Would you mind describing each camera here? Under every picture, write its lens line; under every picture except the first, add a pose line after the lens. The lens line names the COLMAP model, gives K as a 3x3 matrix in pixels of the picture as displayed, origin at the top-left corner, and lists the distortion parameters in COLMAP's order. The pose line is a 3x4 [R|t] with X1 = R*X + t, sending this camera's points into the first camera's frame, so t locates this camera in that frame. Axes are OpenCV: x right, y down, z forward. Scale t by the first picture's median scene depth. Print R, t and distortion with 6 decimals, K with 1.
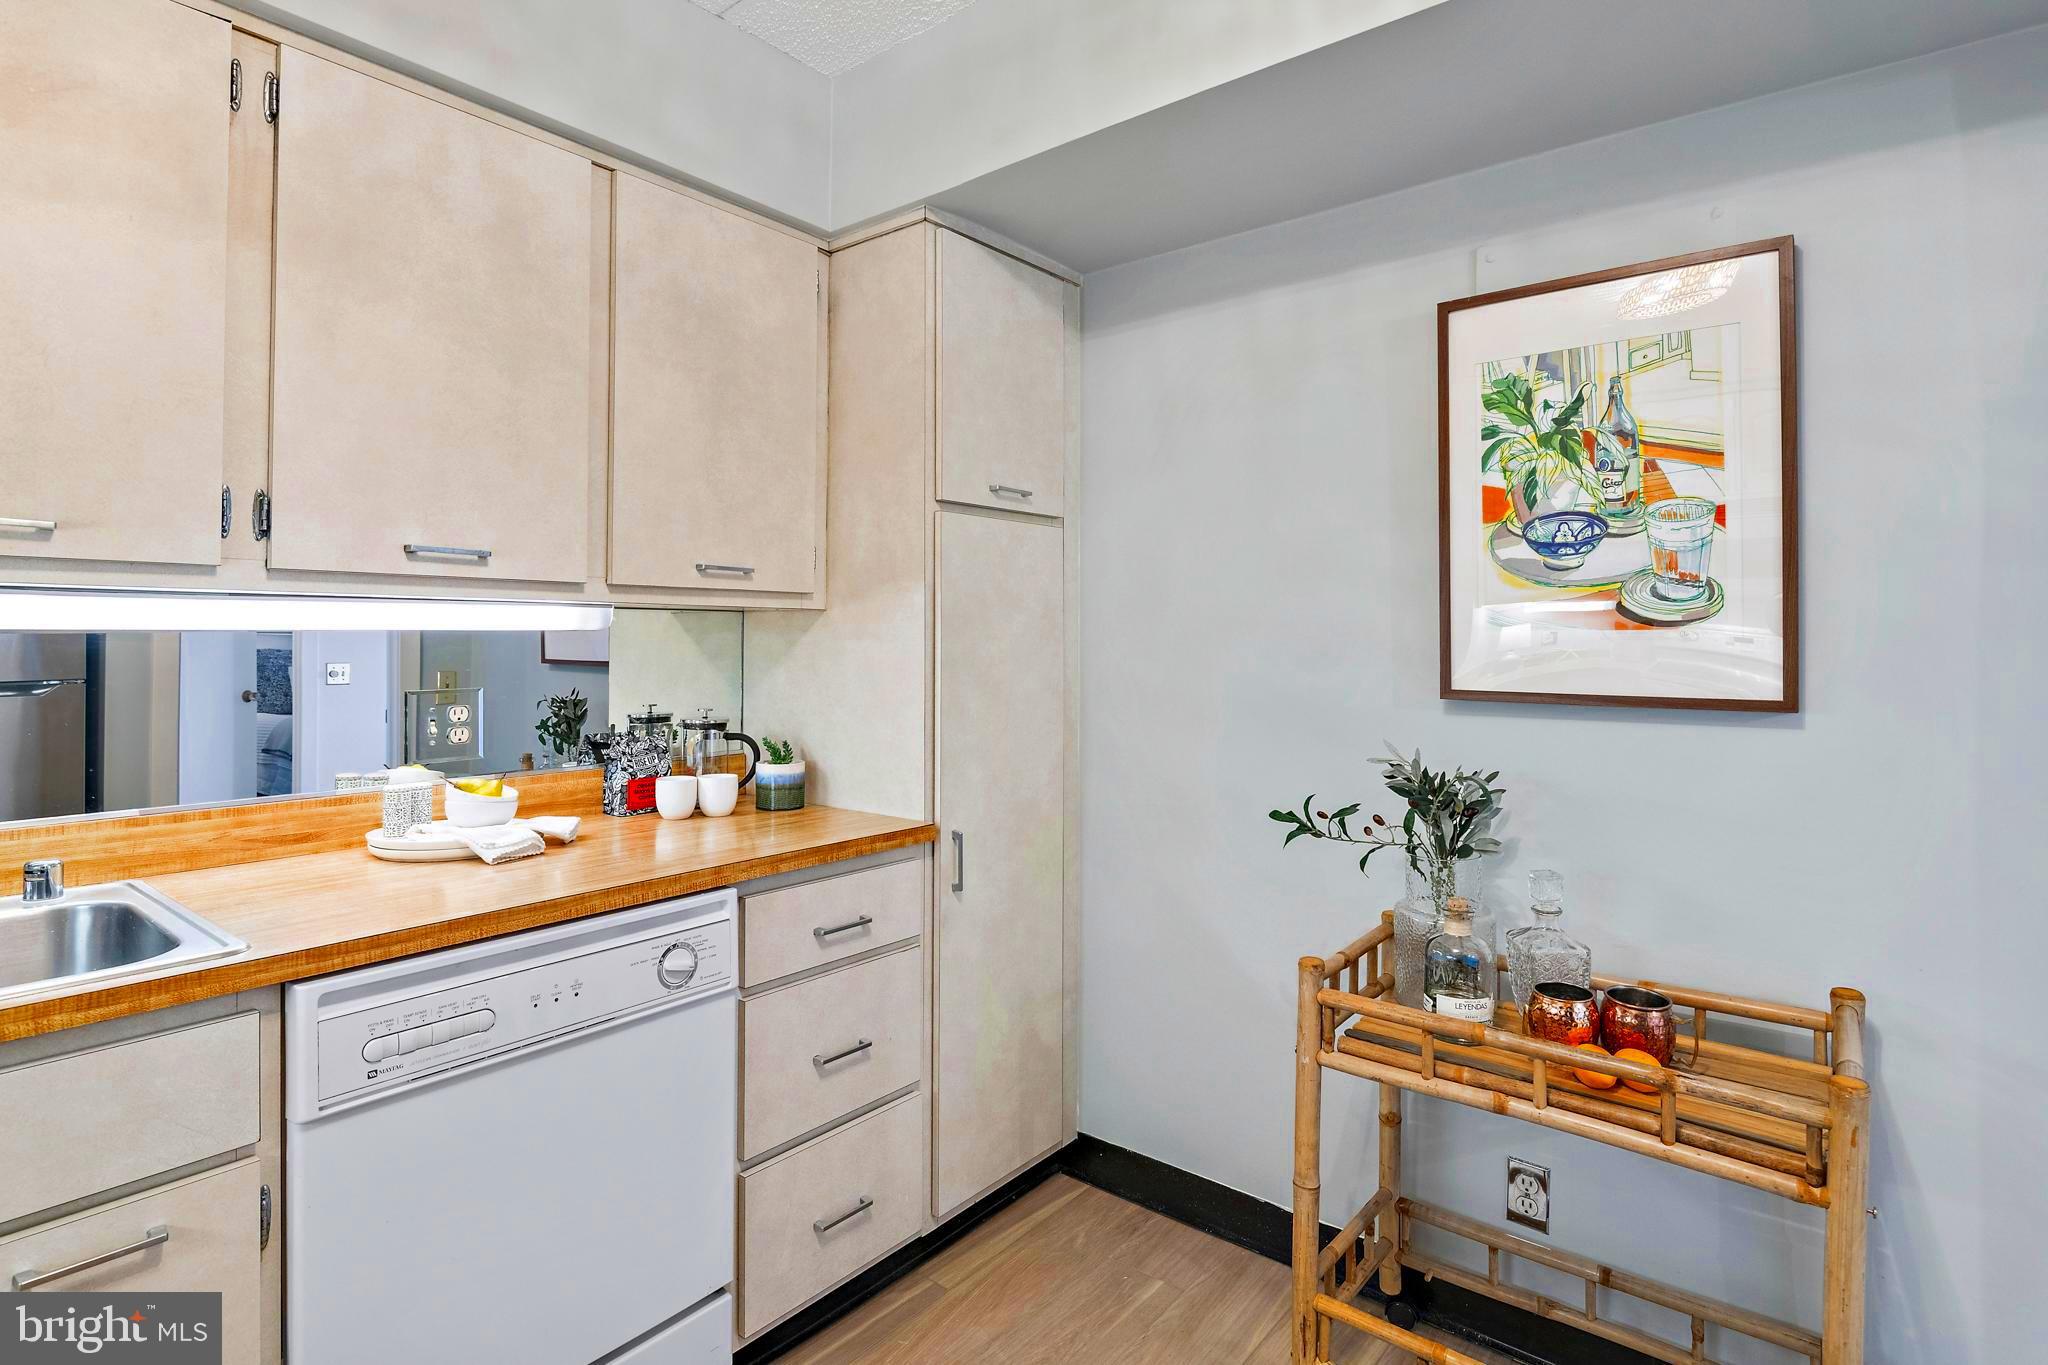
lens RADIAL K [[1027.7, 0, 1025.9], [0, 1027.7, 628.5], [0, 0, 1]] dist [-0.000783, -0.000622]
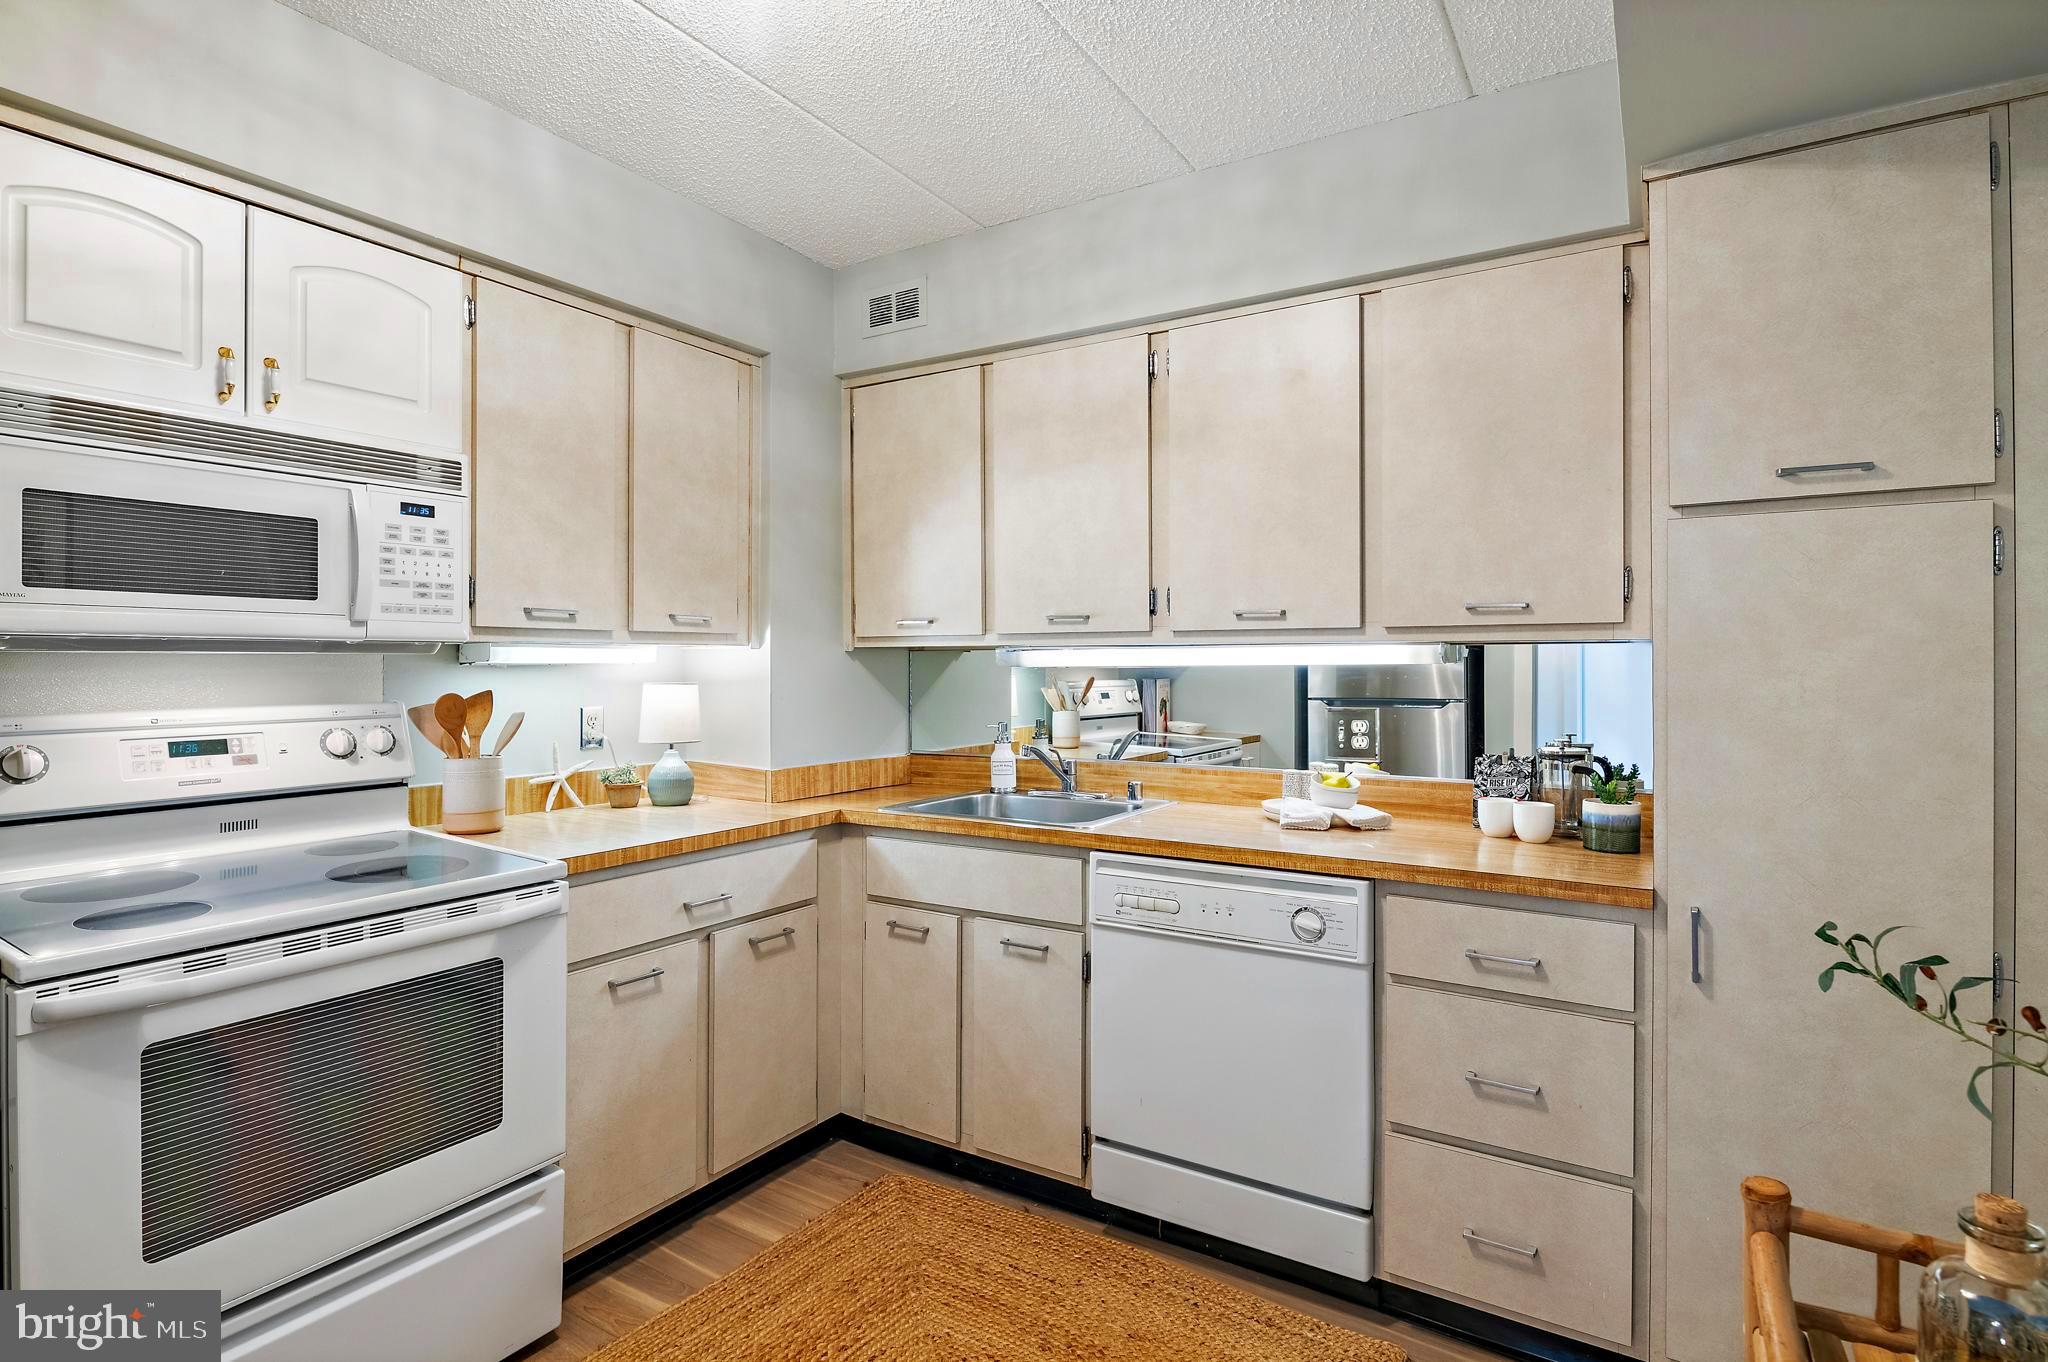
lens RADIAL K [[1021.8, 0, 1030.0], [0, 1021.8, 661.5], [0, 0, 1]] dist [-0.002038, -0.002329]
pose [[0.116418, -0.005601, -0.993185, 0.844146], [0.009451, 0.999945, -0.004532, -0.000141], [0.993155, -0.008859, 0.116464, 0.477966]]
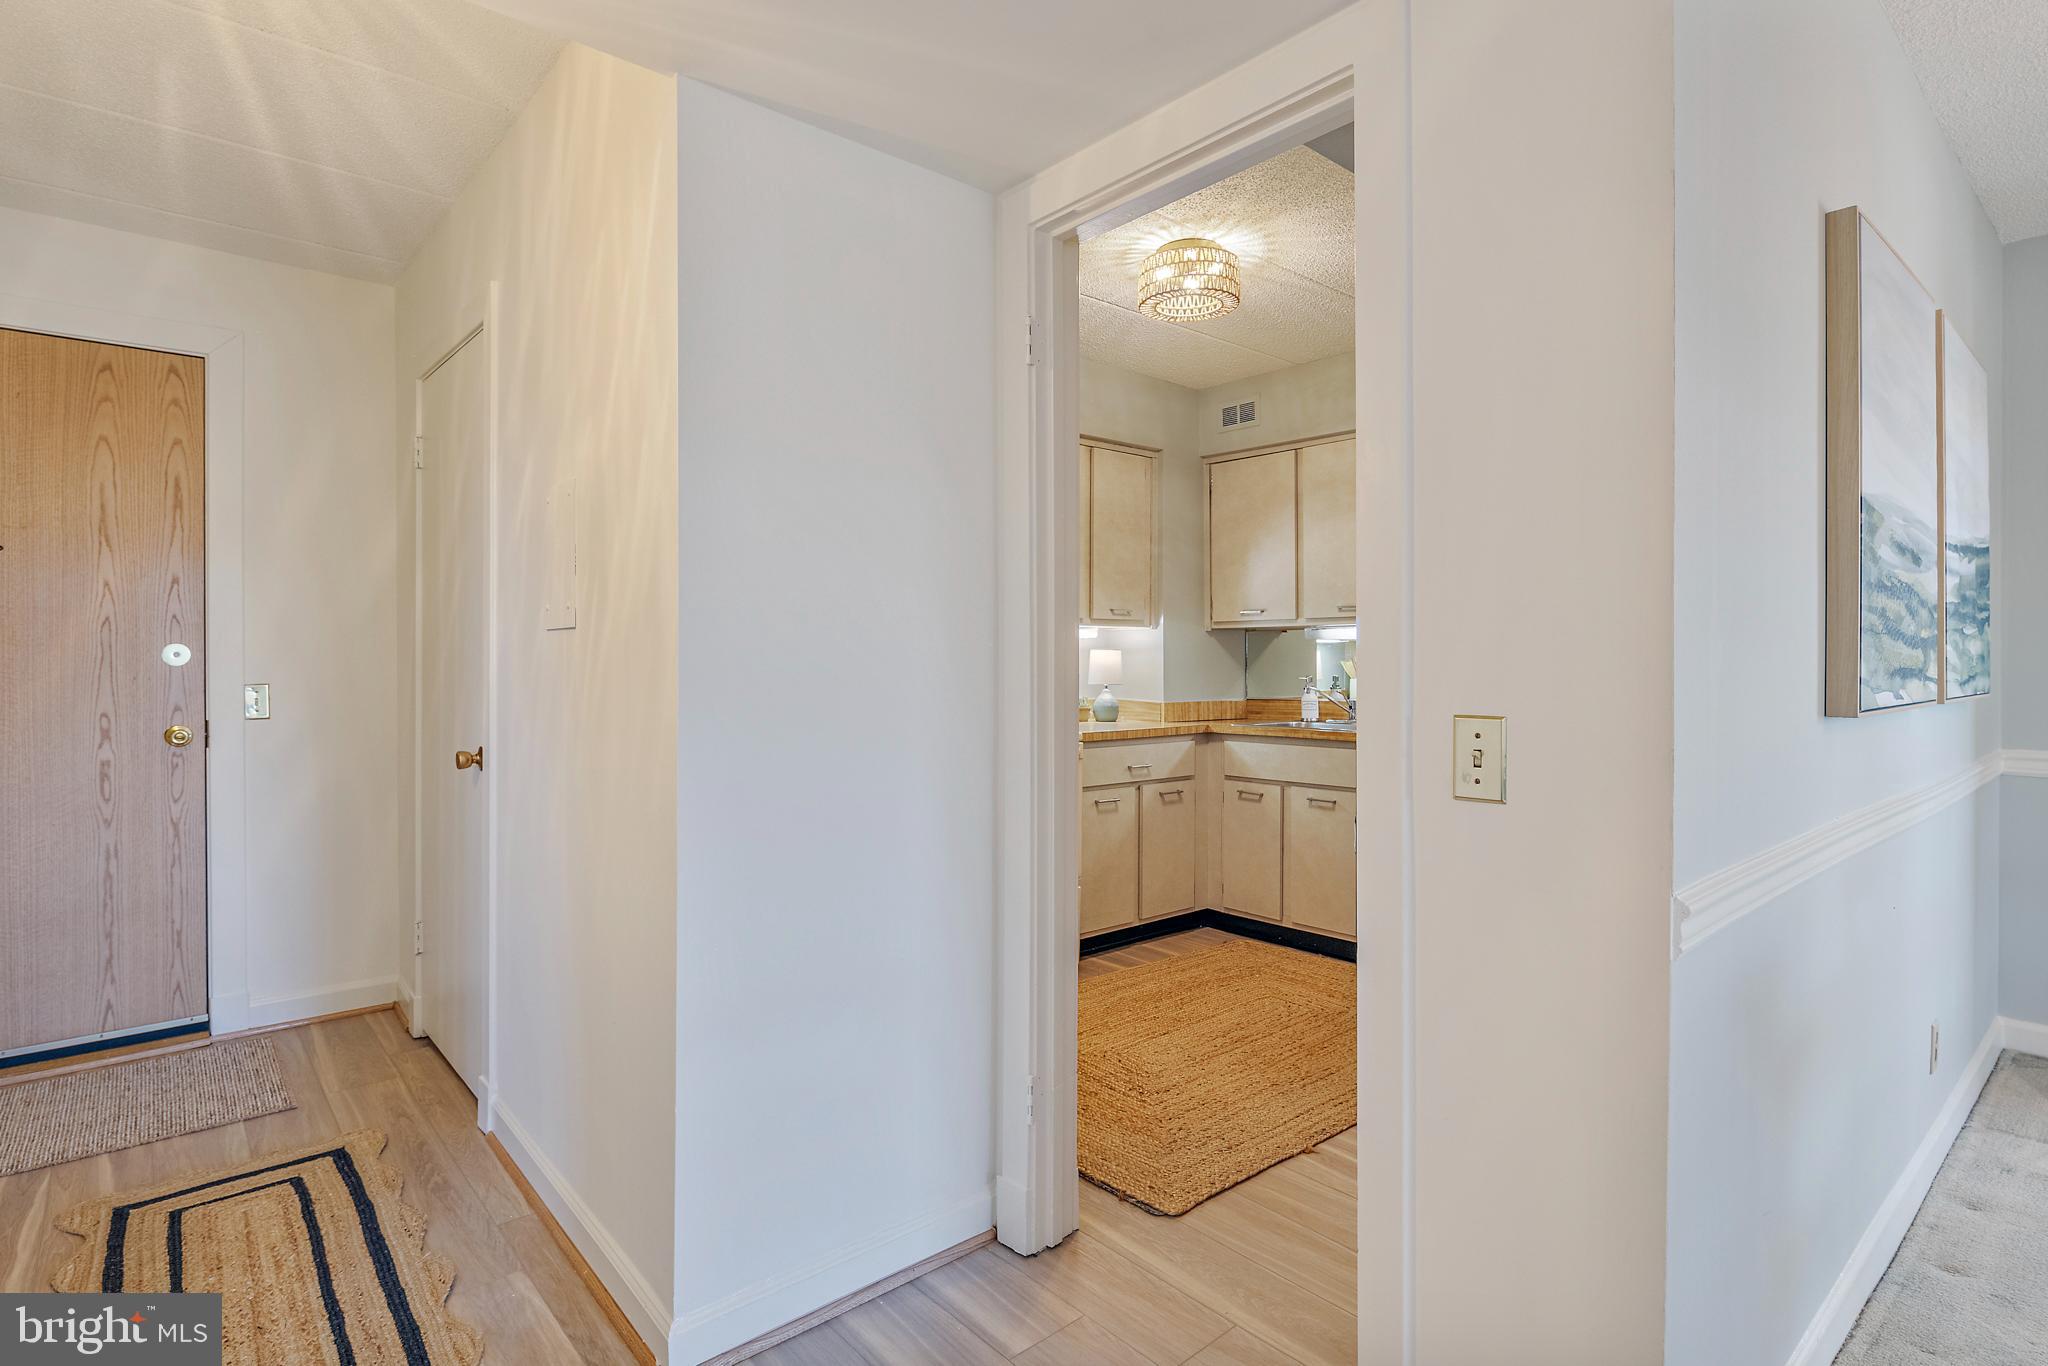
lens RADIAL K [[1021.8, 0, 1030.0], [0, 1021.8, 663.5], [0, 0, 1]] dist [-0.002038, -0.002329]
pose [[-0.181873, 0.001081, -0.983321, 1.932977], [0.009293, 0.999957, -0.000619, 0.059918], [0.983278, -0.009251, -0.181875, 0.396508]]
